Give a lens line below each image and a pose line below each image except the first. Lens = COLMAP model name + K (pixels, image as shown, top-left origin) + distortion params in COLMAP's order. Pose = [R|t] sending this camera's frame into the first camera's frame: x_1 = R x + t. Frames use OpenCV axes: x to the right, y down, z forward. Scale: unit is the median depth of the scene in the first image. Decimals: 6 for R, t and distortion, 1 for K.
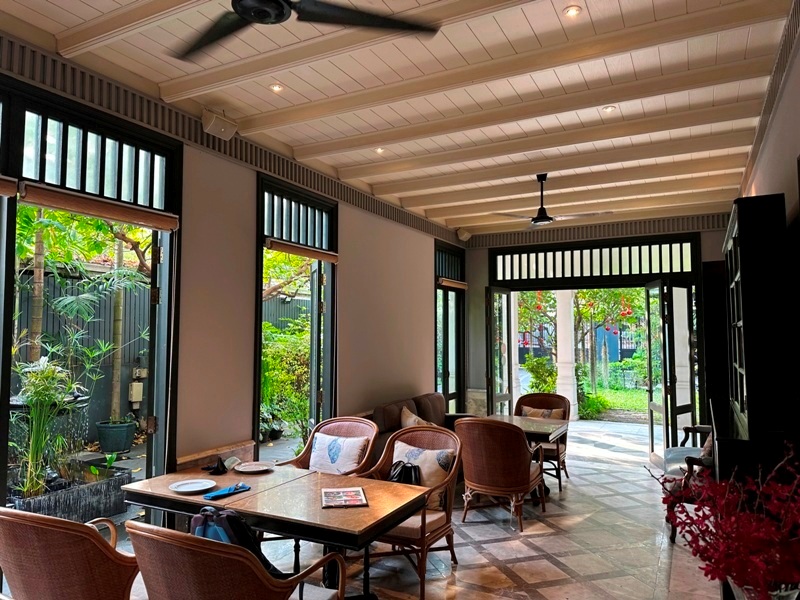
lens RADIAL K [[572.0, 0, 400.0], [0, 572.0, 300.0], [0, 0, 1]] dist [0.008995, -0.009058]
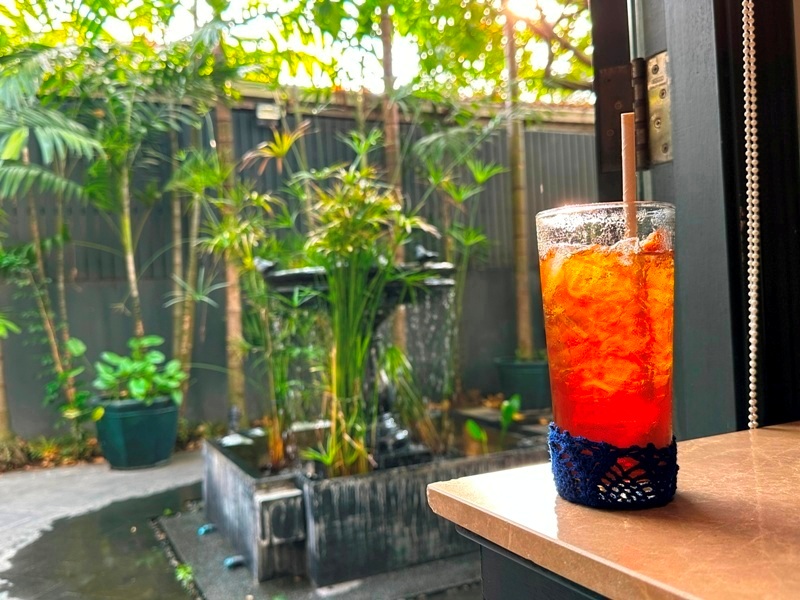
lens RADIAL K [[728.5, 0, 401.9], [0, 728.5, 320.2], [0, 0, 1]] dist [0.110661, -0.000936]
pose [[0.802856, -0.034744, -0.595160, -0.268206], [0.094225, 0.993148, 0.069131, 0.186641], [0.588680, -0.111581, 0.800628, 0.582038]]
